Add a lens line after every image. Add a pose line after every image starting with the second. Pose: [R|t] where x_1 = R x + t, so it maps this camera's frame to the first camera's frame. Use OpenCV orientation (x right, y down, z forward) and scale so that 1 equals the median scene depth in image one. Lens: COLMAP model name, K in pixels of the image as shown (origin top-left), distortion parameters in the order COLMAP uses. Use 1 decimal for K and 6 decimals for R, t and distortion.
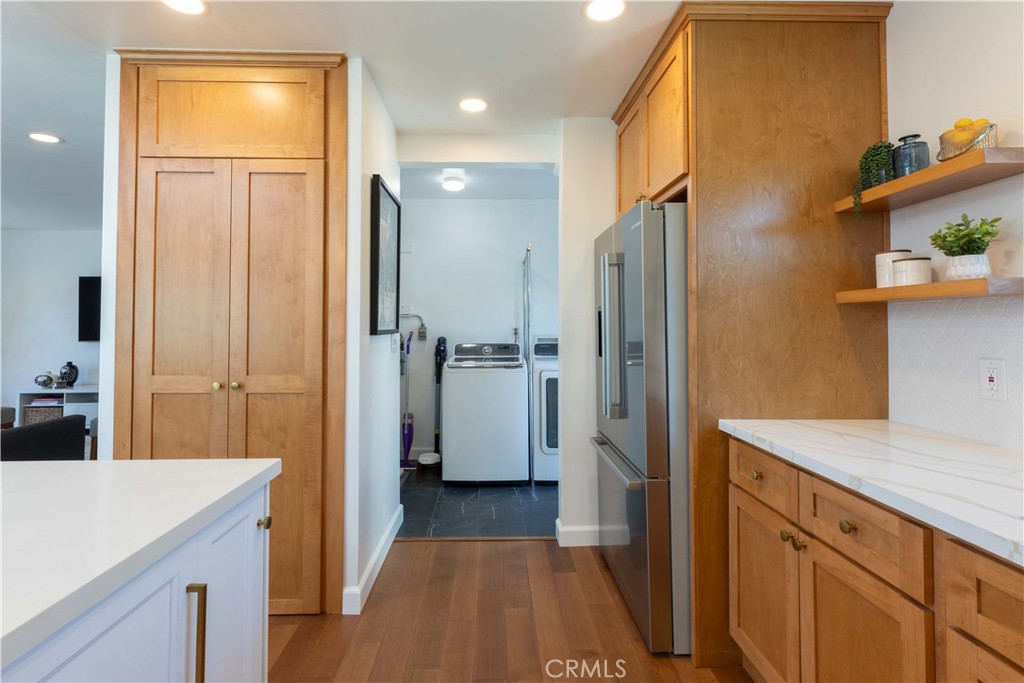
lens RADIAL K [[488.6, 0, 511.0], [0, 488.6, 312.2], [0, 0, 1]] dist [-0.000612, 0.000676]
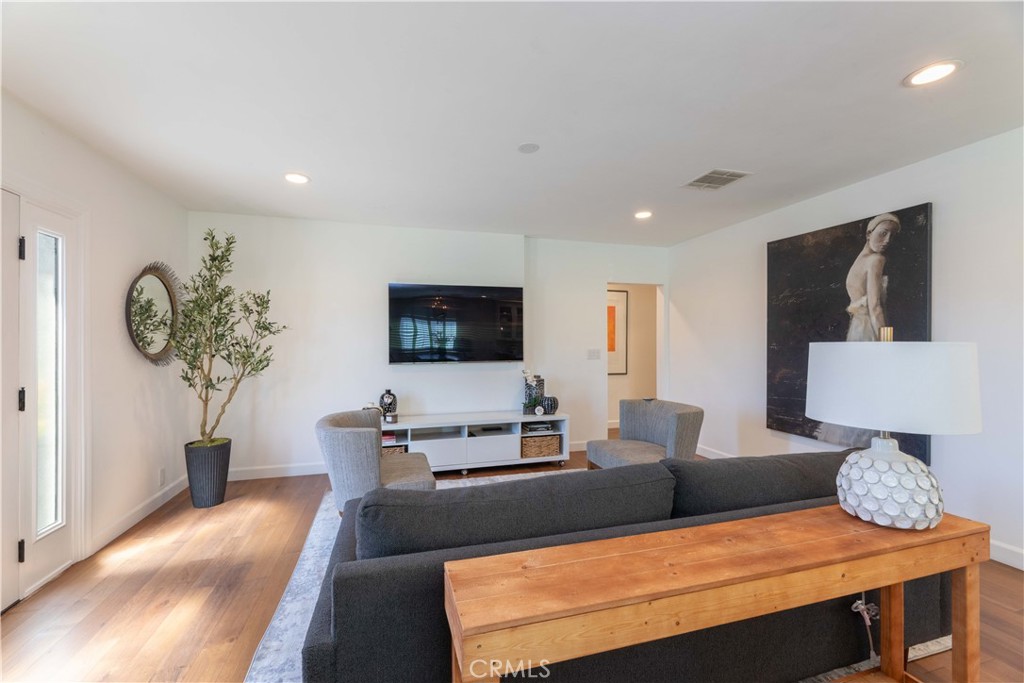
lens RADIAL K [[409.3, 0, 512.0], [0, 409.3, 341.5], [0, 0, 1]] dist [0.001326, 0.000155]
pose [[0.970314, 0.000315, 0.241849, -2.128481], [-0.005991, 0.999724, 0.022734, 0.015956], [-0.241775, -0.023508, 0.970048, 0.732561]]
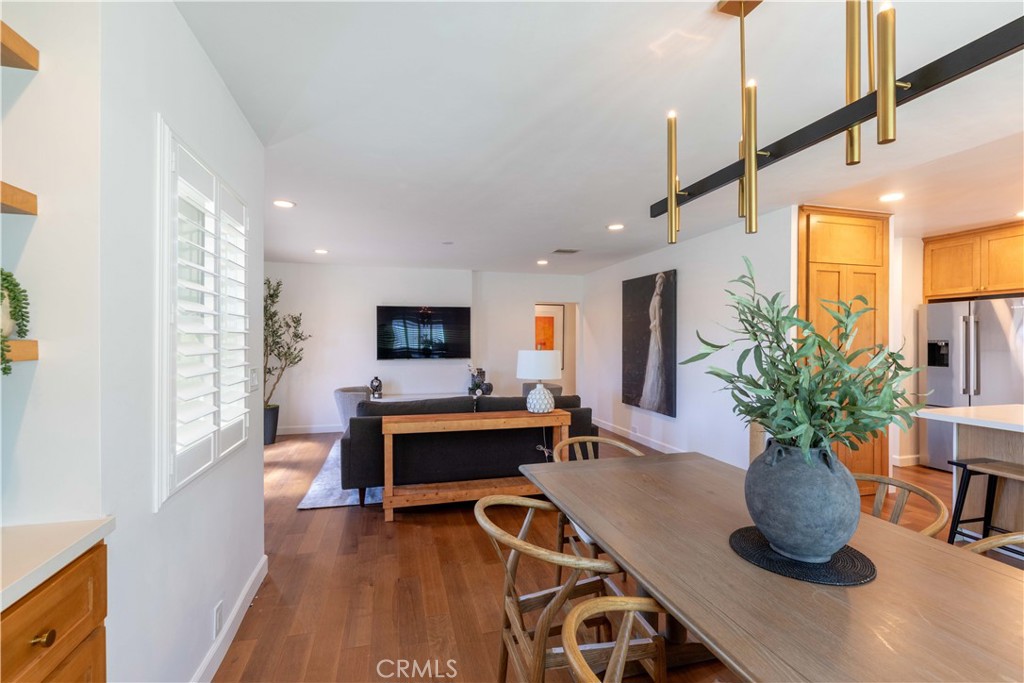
lens RADIAL K [[450.2, 0, 518.0], [0, 450.2, 340.3], [0, 0, 1]] dist [-0.000411, -0.000150]
pose [[0.974337, 0.002706, 0.225076, -1.990666], [-0.008146, 0.999697, 0.023246, -0.042544], [-0.224945, -0.024483, 0.974064, -0.401961]]
